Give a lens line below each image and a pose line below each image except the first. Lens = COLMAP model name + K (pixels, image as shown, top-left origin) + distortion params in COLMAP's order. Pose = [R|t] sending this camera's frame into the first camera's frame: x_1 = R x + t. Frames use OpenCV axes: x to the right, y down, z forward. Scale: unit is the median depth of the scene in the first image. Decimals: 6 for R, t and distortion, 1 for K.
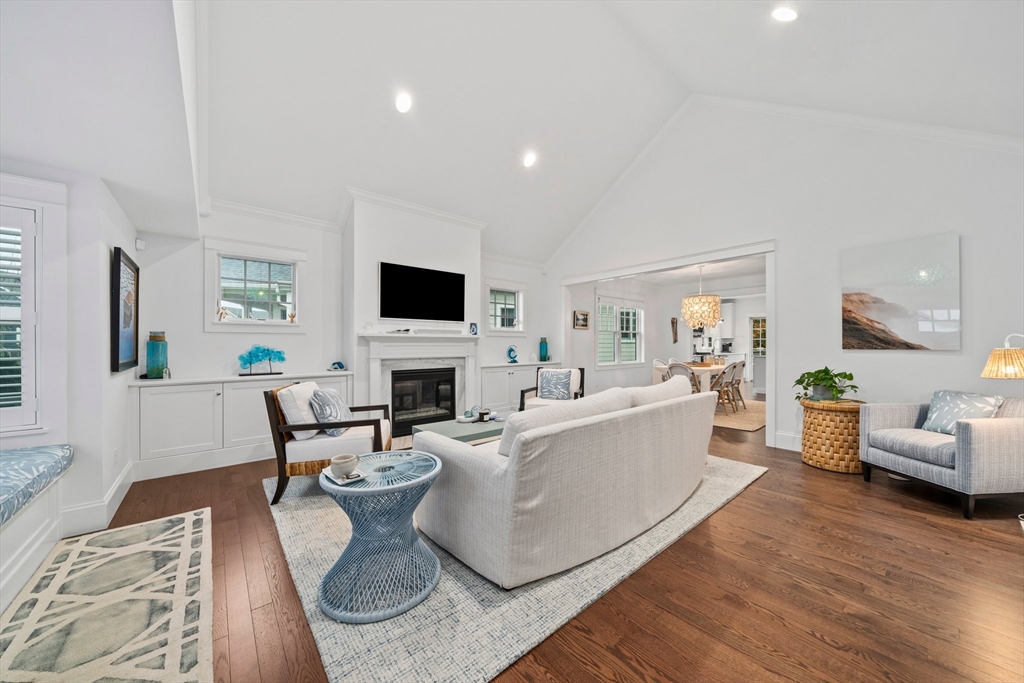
lens RADIAL K [[354.9, 0, 517.1], [0, 354.9, 343.4], [0, 0, 1]] dist [-0.010476, 0.000489]
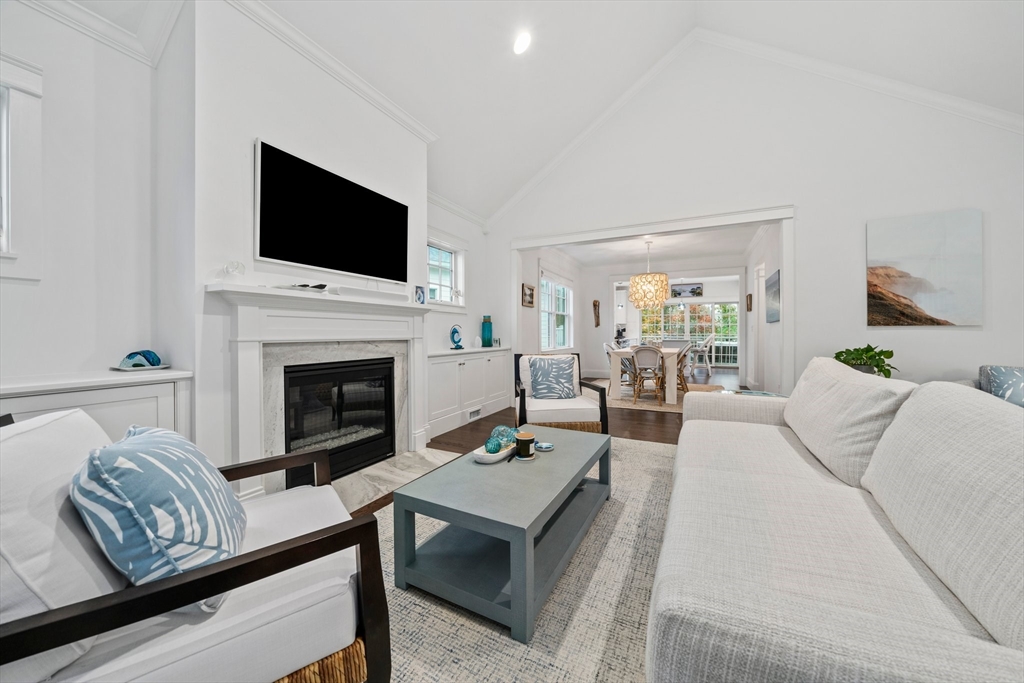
lens RADIAL K [[354.9, 0, 520.9], [0, 354.9, 336.2], [0, 0, 1]] dist [-0.010476, 0.000489]
pose [[0.918410, -0.002928, 0.395620, -0.303933], [-0.001529, 0.999939, 0.010950, 0.035526], [-0.395628, -0.010661, 0.918349, 0.507191]]
